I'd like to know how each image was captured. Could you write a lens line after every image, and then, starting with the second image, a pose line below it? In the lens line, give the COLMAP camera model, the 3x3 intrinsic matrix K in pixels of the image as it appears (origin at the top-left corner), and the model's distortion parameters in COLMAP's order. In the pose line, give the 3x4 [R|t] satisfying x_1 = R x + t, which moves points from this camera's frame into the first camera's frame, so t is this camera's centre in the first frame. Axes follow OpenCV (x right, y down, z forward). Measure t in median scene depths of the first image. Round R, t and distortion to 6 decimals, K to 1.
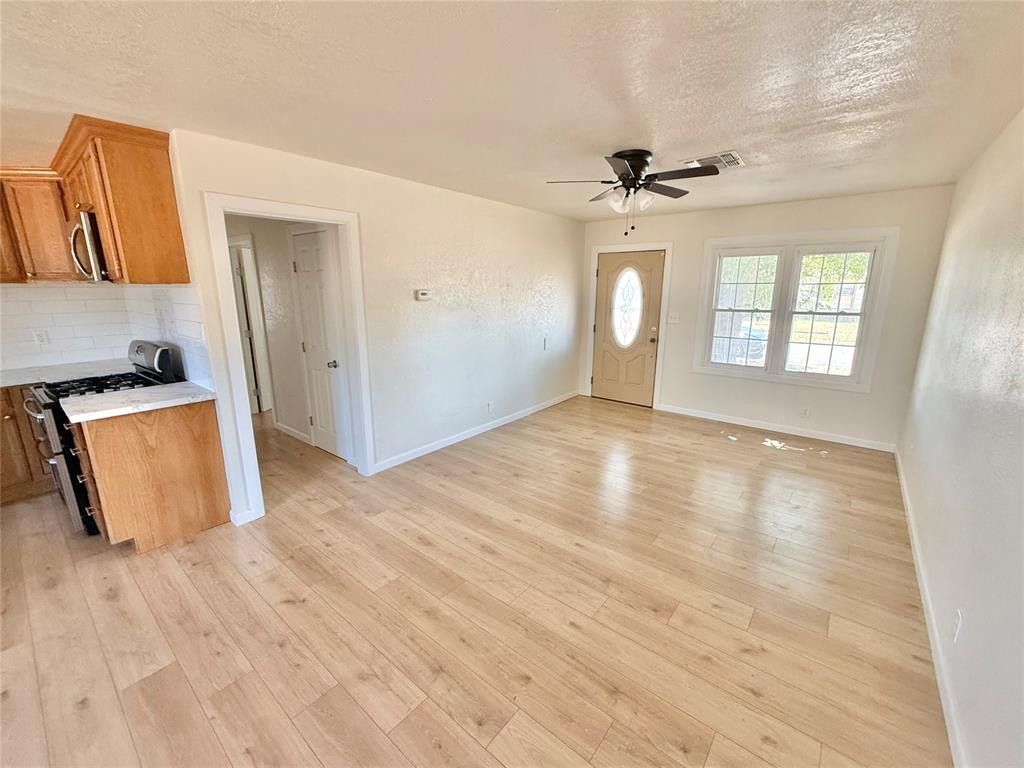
lens RADIAL K [[426.1, 0, 505.9], [0, 426.1, 380.4], [0, 0, 1]] dist [0.015778, 0.000285]
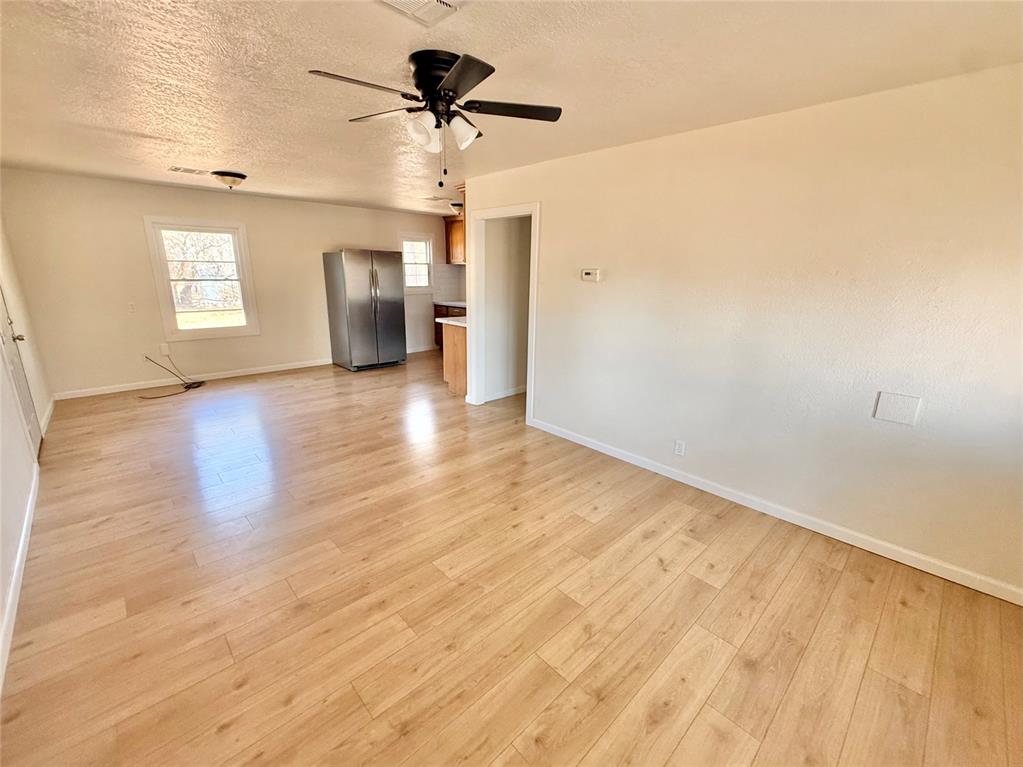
lens RADIAL K [[425.7, 0, 502.6], [0, 425.7, 381.7], [0, 0, 1]] dist [0.015778, 0.000285]
pose [[-0.119000, 0.261653, -0.957798, 0.659824], [-0.233310, 0.930273, 0.283121, -0.172916], [0.965093, 0.257156, -0.049656, 0.790657]]
